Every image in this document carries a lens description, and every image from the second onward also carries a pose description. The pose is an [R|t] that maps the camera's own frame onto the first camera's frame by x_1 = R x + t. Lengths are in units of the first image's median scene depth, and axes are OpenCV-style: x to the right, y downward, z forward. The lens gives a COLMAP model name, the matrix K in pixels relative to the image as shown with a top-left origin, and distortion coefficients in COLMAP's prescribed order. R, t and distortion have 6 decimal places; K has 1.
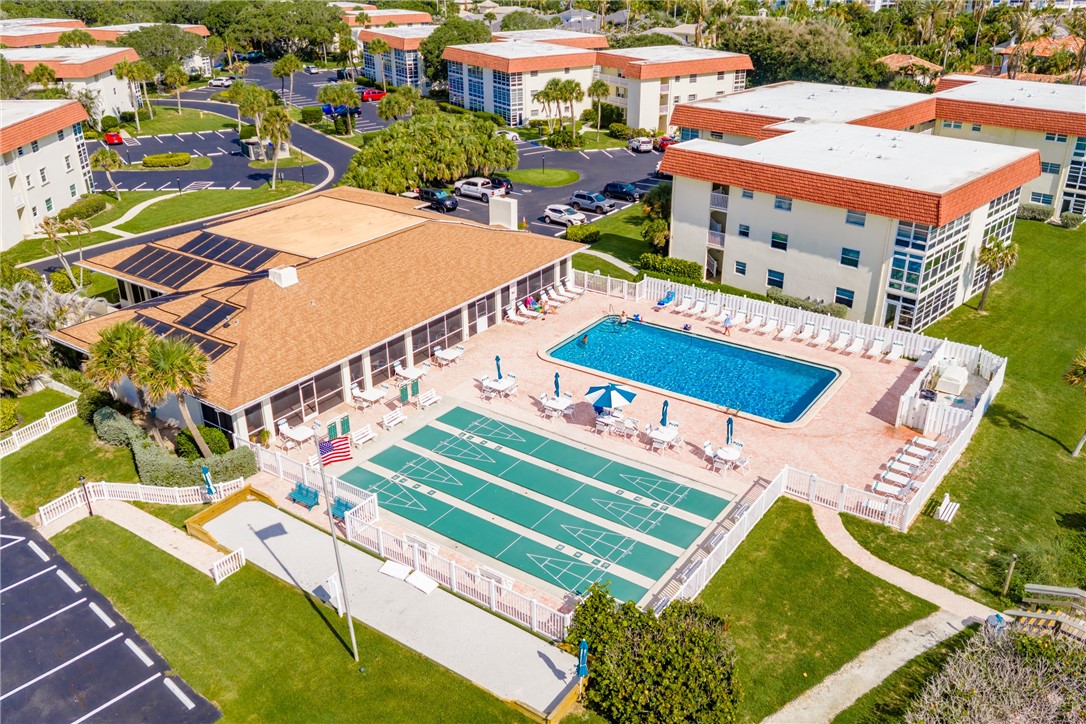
lens RADIAL K [[899.1, 0, 542.2], [0, 899.1, 360.1], [0, 0, 1]] dist [0.027212, -0.030227]
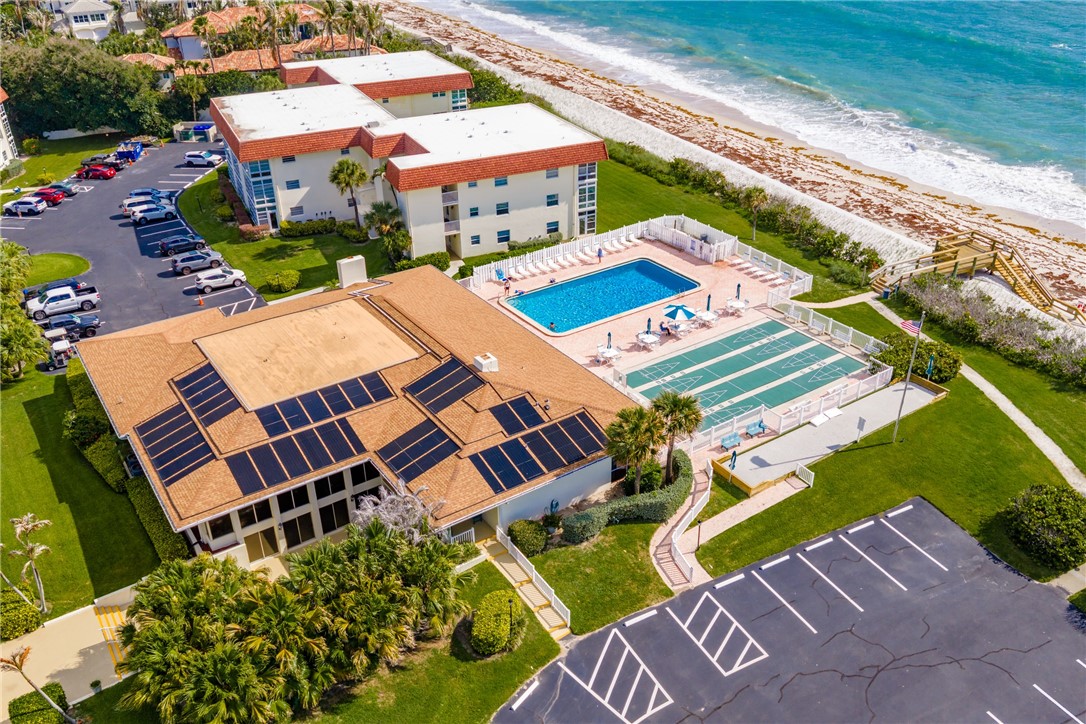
lens RADIAL K [[899.1, 0, 546.8], [0, 899.1, 366.9], [0, 0, 1]] dist [0.027212, -0.030227]
pose [[0.349432, -0.462712, 0.814736, -0.981148], [0.404672, 0.858798, 0.314176, -0.344081], [-0.845067, 0.219918, 0.487338, 0.350895]]
